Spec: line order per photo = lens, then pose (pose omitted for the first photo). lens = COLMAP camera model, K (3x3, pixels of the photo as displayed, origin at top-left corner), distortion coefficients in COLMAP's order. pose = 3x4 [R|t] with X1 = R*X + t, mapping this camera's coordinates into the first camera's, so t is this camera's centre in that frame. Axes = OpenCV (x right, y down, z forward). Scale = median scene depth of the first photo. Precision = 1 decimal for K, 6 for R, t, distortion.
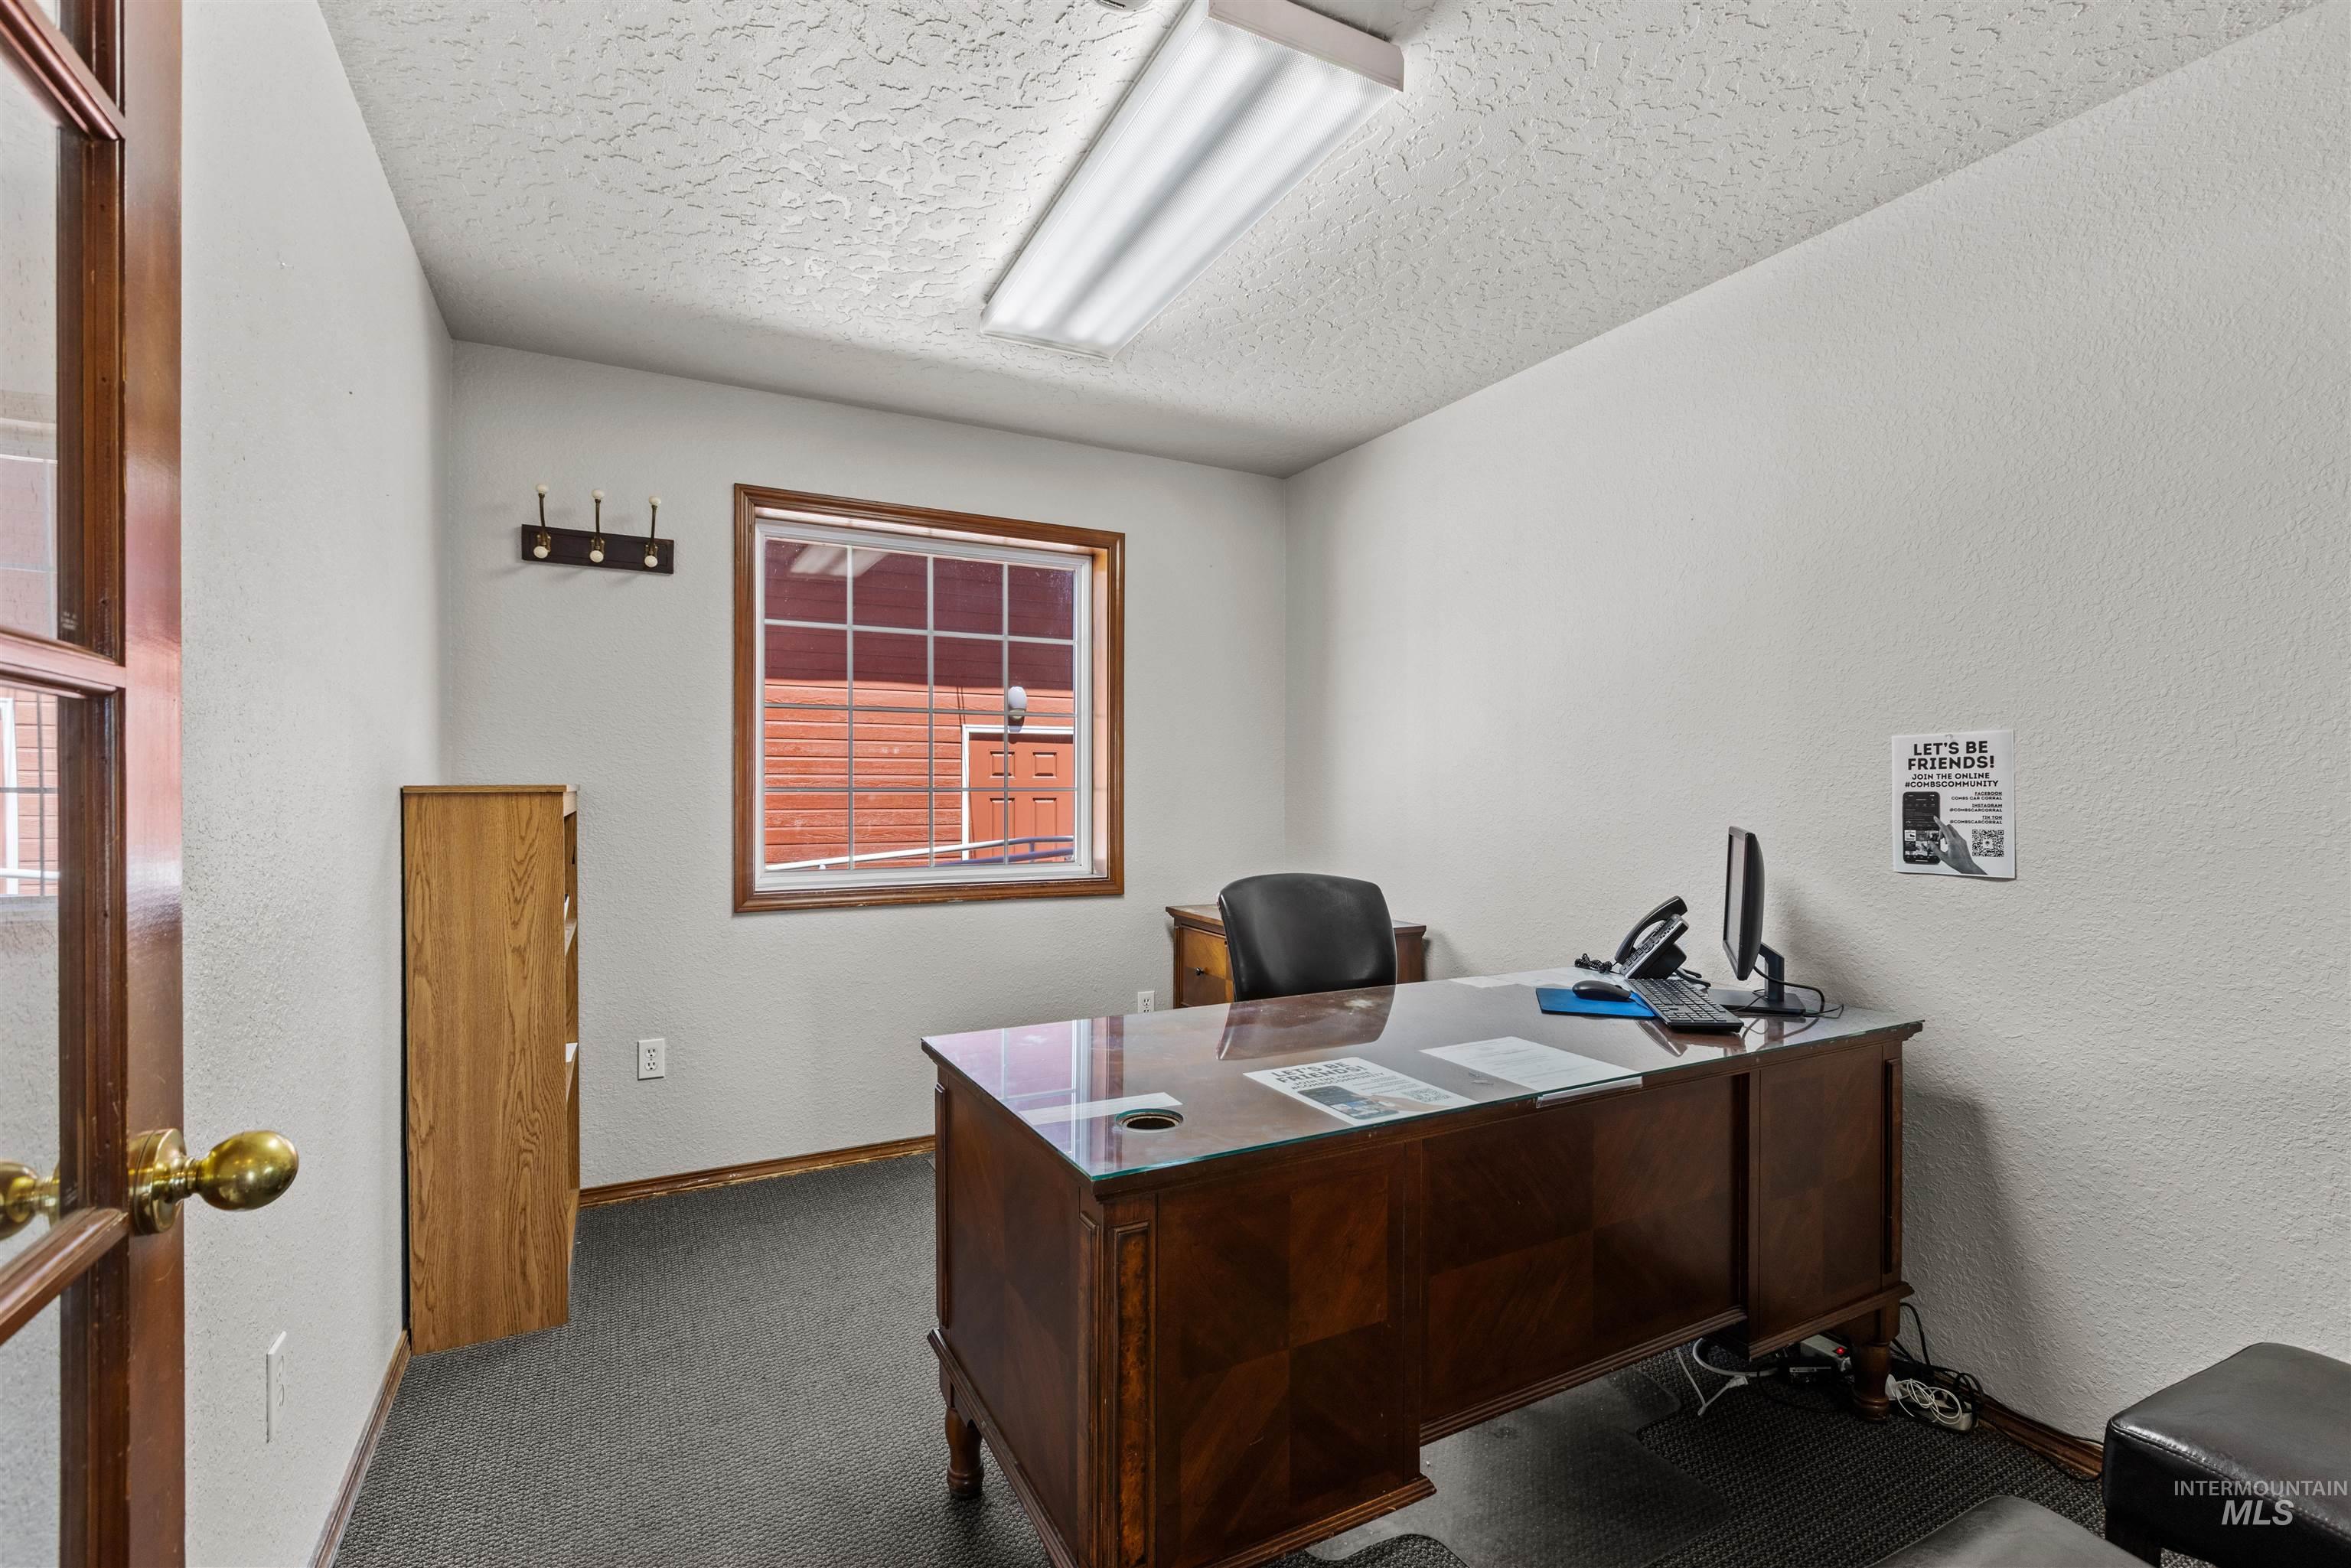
lens RADIAL K [[1061.1, 0, 1184.7], [0, 1061.1, 786.5], [0, 0, 1]] dist [0.002653, -0.000375]
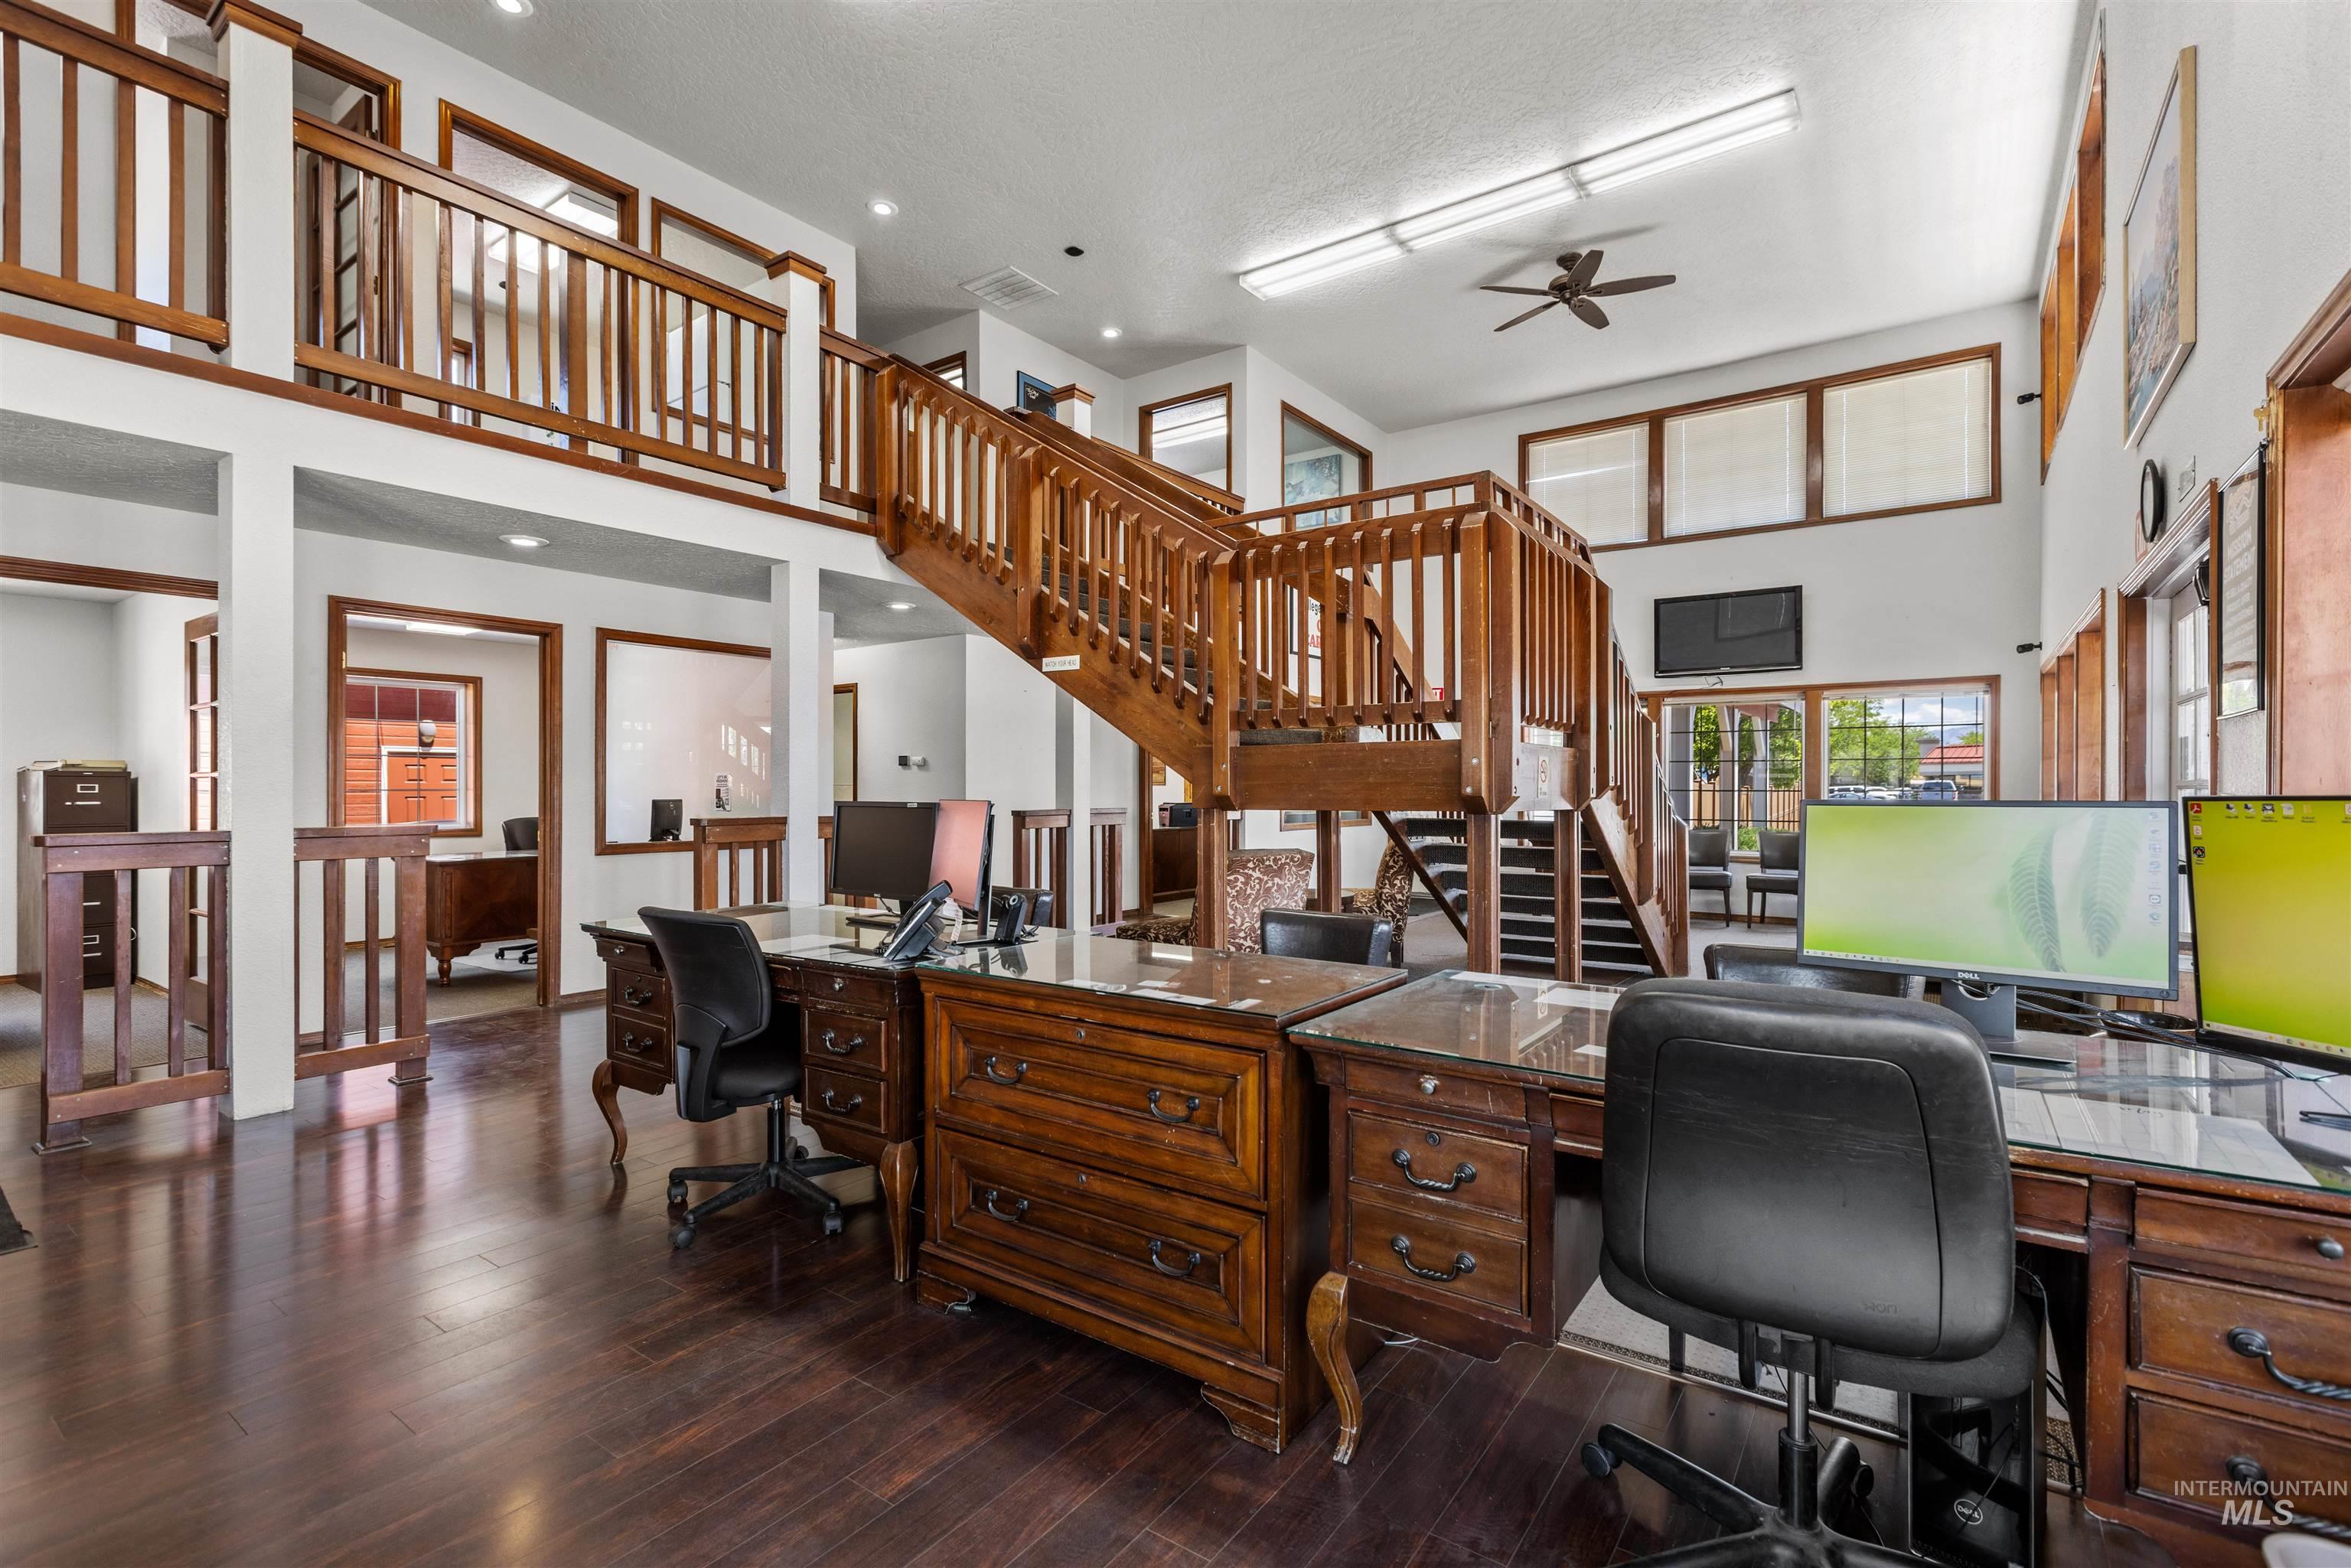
lens RADIAL K [[1061.1, 0, 1188.7], [0, 1061.1, 789.3], [0, 0, 1]] dist [0.002653, -0.000375]
pose [[0.895735, -0.003338, 0.444577, 0.264976], [0.002192, 0.999993, 0.003091, -0.001547], [-0.444584, -0.001794, 0.895736, -1.578168]]
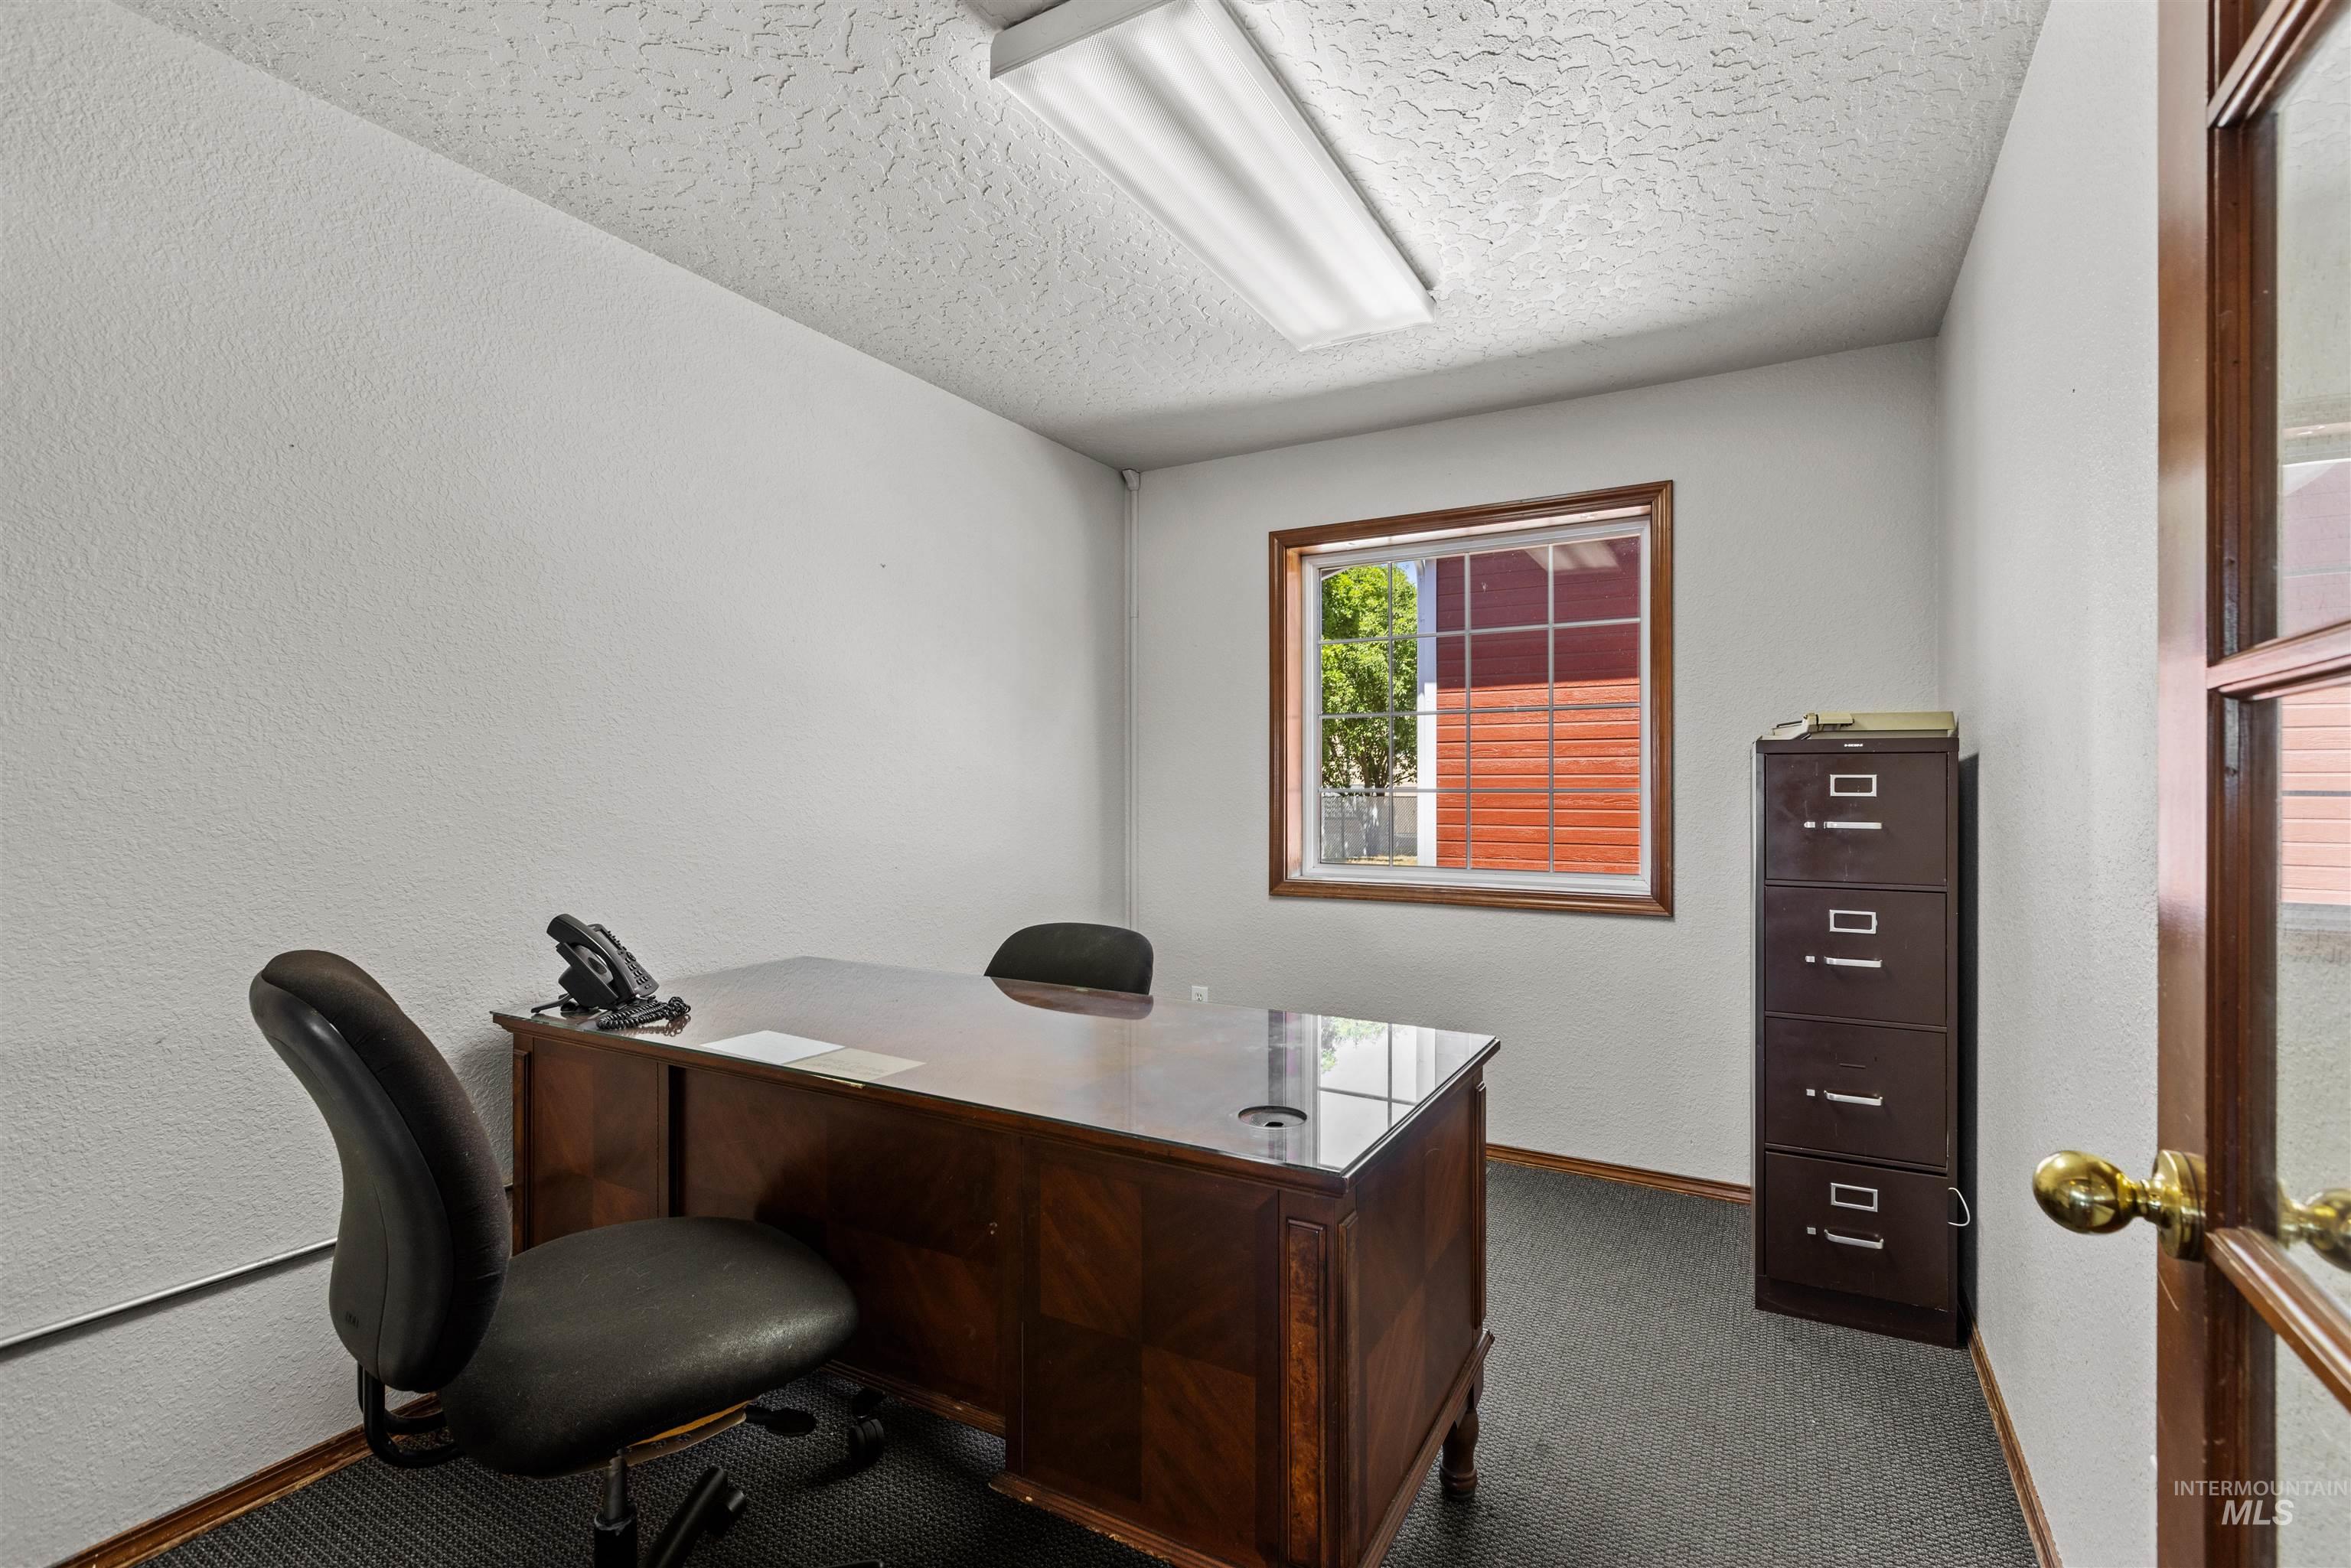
lens RADIAL K [[1061.1, 0, 1174.0], [0, 1061.1, 789.5], [0, 0, 1]] dist [0.002653, -0.000375]
pose [[0.520098, -0.002310, -0.854104, 0.418254], [-0.000627, 0.999995, -0.003087, 0.004148], [0.854107, 0.002141, 0.520094, 0.229584]]
